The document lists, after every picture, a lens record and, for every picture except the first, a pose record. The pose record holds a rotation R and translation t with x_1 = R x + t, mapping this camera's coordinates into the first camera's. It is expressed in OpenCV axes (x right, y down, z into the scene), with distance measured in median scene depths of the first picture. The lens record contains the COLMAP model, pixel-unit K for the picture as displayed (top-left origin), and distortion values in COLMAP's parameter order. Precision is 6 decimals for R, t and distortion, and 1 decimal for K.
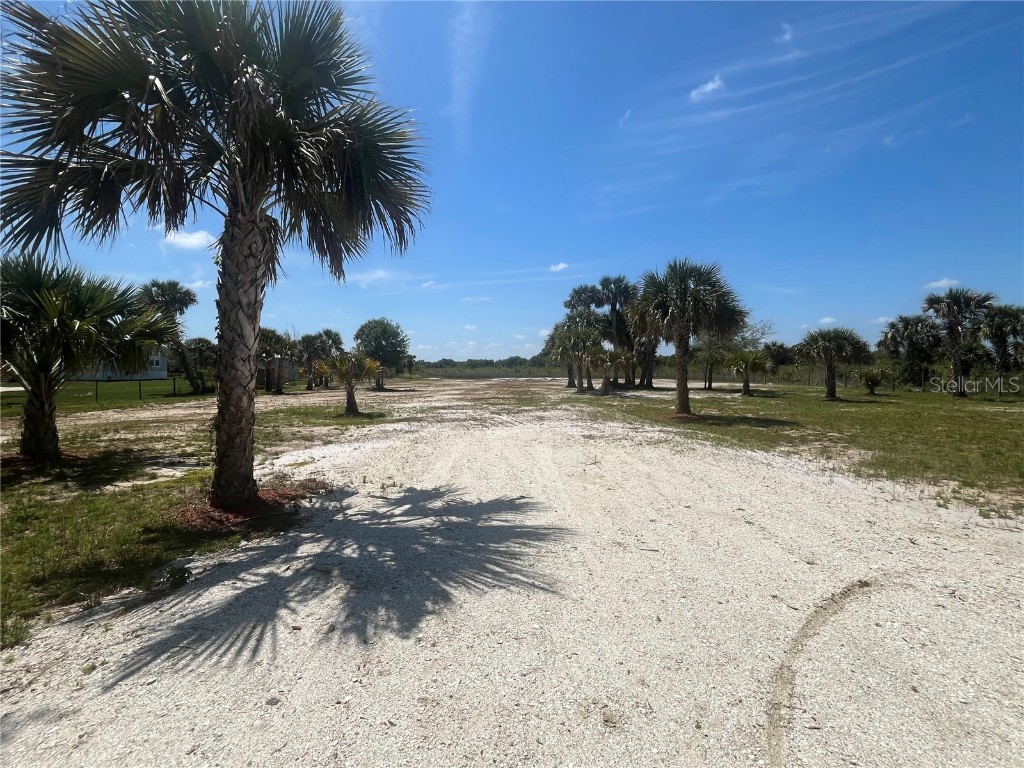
lens RADIAL K [[476.1, 0, 510.9], [0, 476.1, 382.7], [0, 0, 1]] dist [-0.001729, -0.001335]
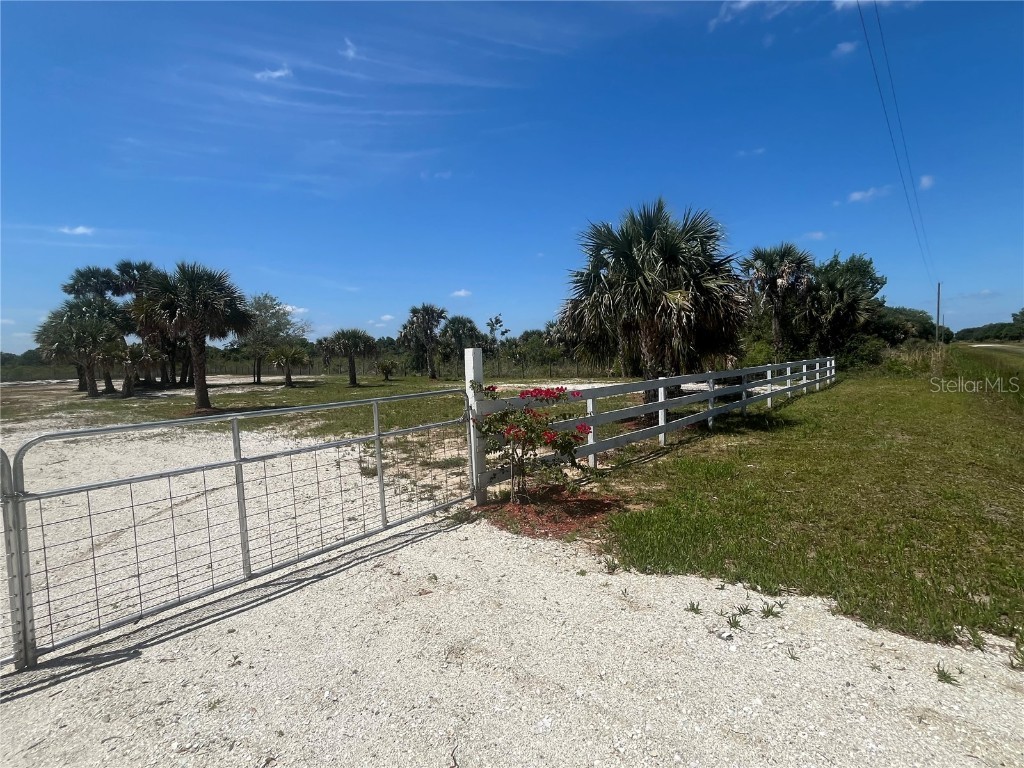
lens RADIAL K [[476.1, 0, 513.7], [0, 476.1, 374.9], [0, 0, 1]] dist [-0.001729, -0.001335]
pose [[0.669393, -0.046558, 0.741448, 0.073444], [0.046595, 0.998700, 0.020645, 0.001279], [-0.741446, 0.020728, 0.670693, -0.379573]]
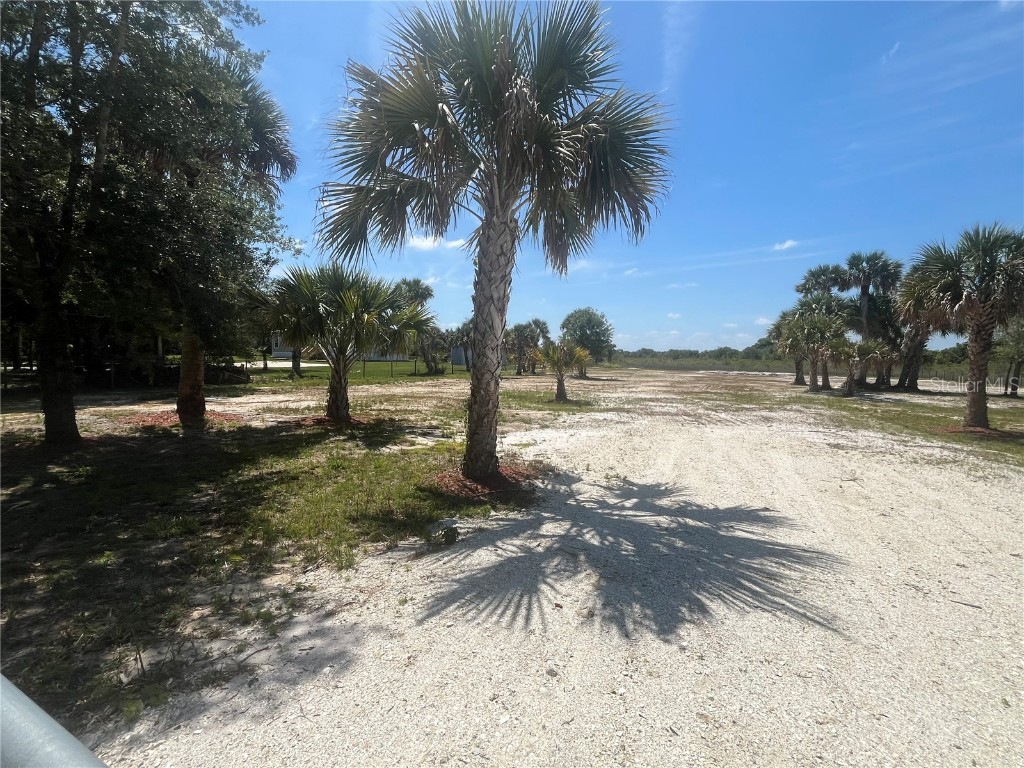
lens RADIAL K [[476.1, 0, 509.9], [0, 476.1, 381.2], [0, 0, 1]] dist [-0.001729, -0.001335]
pose [[0.915909, 0.046850, -0.398642, -0.041380], [-0.038807, 0.998848, 0.028227, -0.002703], [0.399505, -0.010384, 0.916672, -0.003341]]
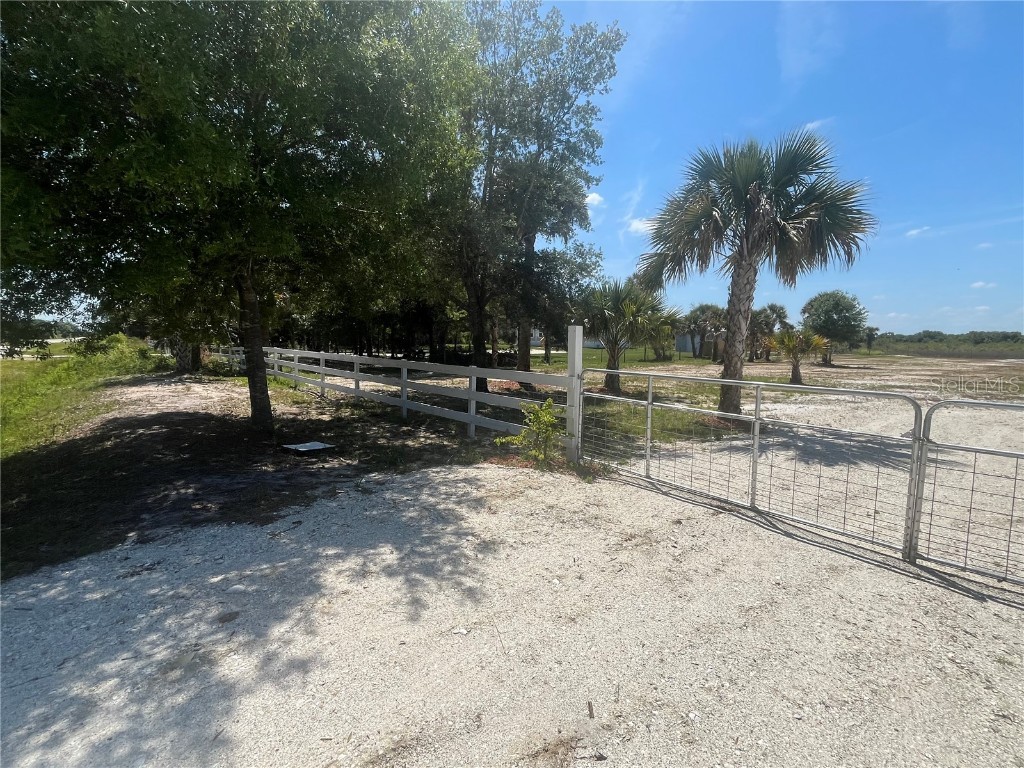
lens RADIAL K [[476.1, 0, 514.2], [0, 476.1, 378.9], [0, 0, 1]] dist [-0.001729, -0.001335]
pose [[0.658510, 0.075383, -0.748787, 0.129507], [-0.037144, 0.997014, 0.067707, 0.001120], [0.751654, -0.016773, 0.659344, -0.453541]]
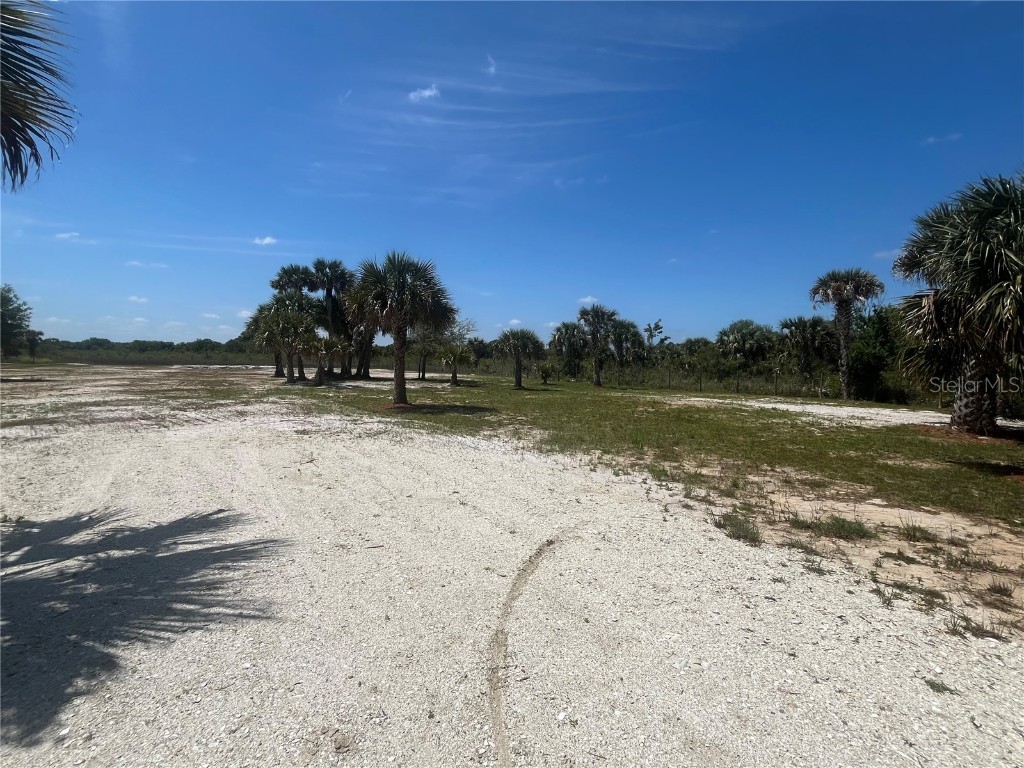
lens RADIAL K [[476.1, 0, 511.2], [0, 476.1, 381.0], [0, 0, 1]] dist [-0.001729, -0.001335]
pose [[0.835853, -0.000200, 0.548953, -0.005262], [-0.010039, 0.999827, 0.015650, -0.003894], [-0.548862, -0.018592, 0.835706, 0.011941]]
